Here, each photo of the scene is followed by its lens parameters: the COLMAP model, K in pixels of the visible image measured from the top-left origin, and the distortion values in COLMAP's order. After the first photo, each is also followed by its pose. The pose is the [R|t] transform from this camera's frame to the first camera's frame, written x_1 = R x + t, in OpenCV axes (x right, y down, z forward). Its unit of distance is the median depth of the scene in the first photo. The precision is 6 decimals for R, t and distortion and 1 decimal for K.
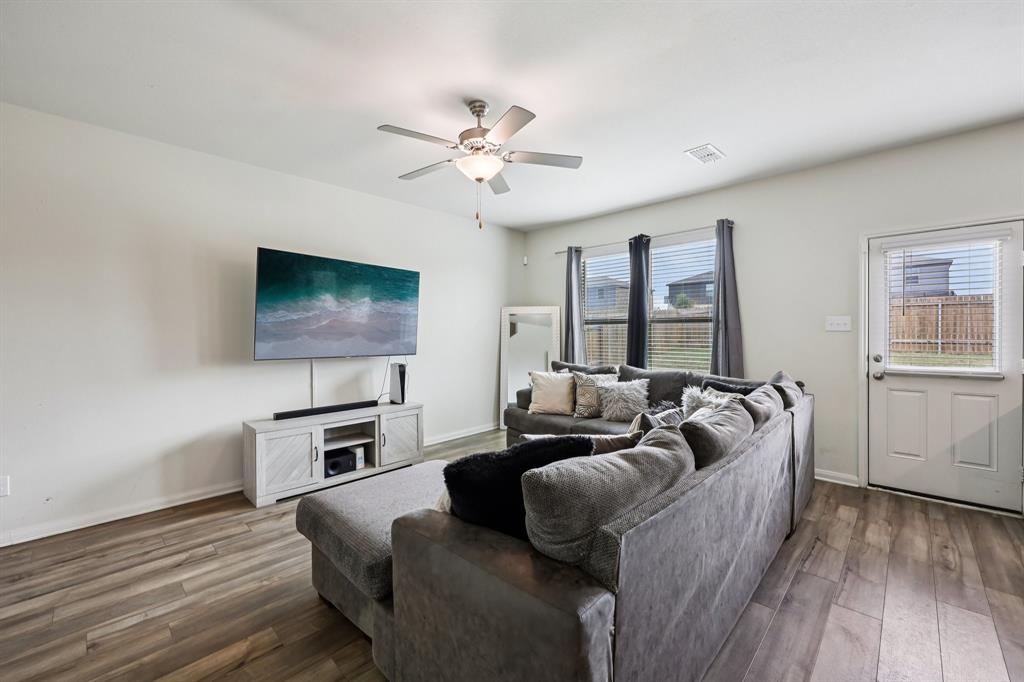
lens RADIAL K [[412.5, 0, 514.0], [0, 412.5, 337.1], [0, 0, 1]] dist [-0.002728, 0.000028]
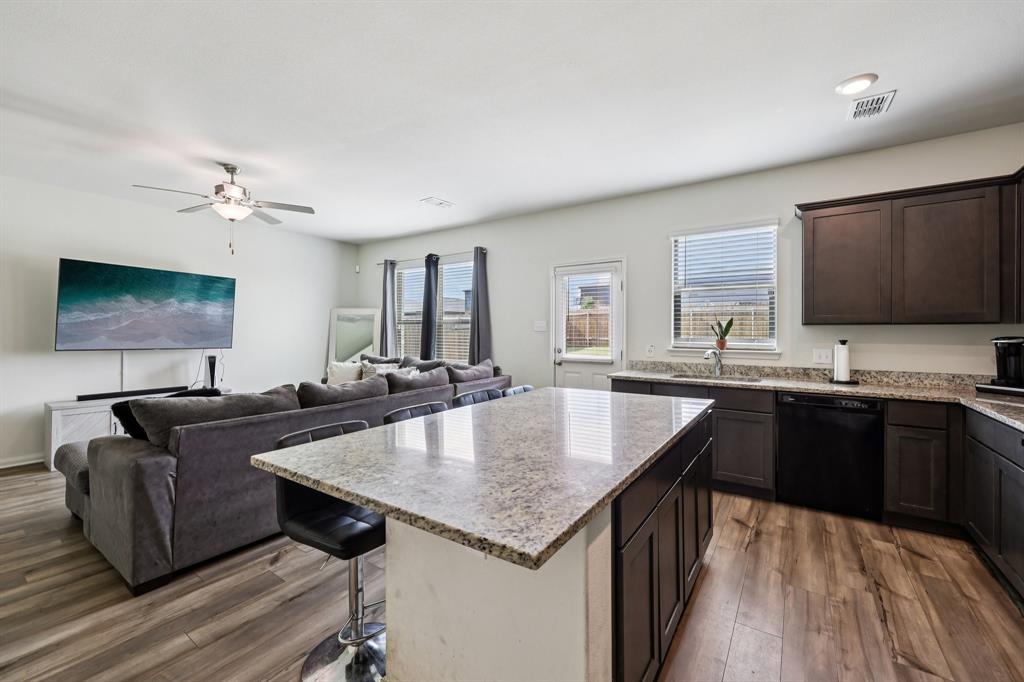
lens RADIAL K [[415.9, 0, 513.5], [0, 415.9, 331.8], [0, 0, 1]] dist [-0.000213, 0.000506]
pose [[0.986631, 0.008954, 0.162724, 0.503765], [-0.007335, 0.999917, -0.010547, 0.002970], [-0.162805, 0.009212, 0.986615, -0.427339]]
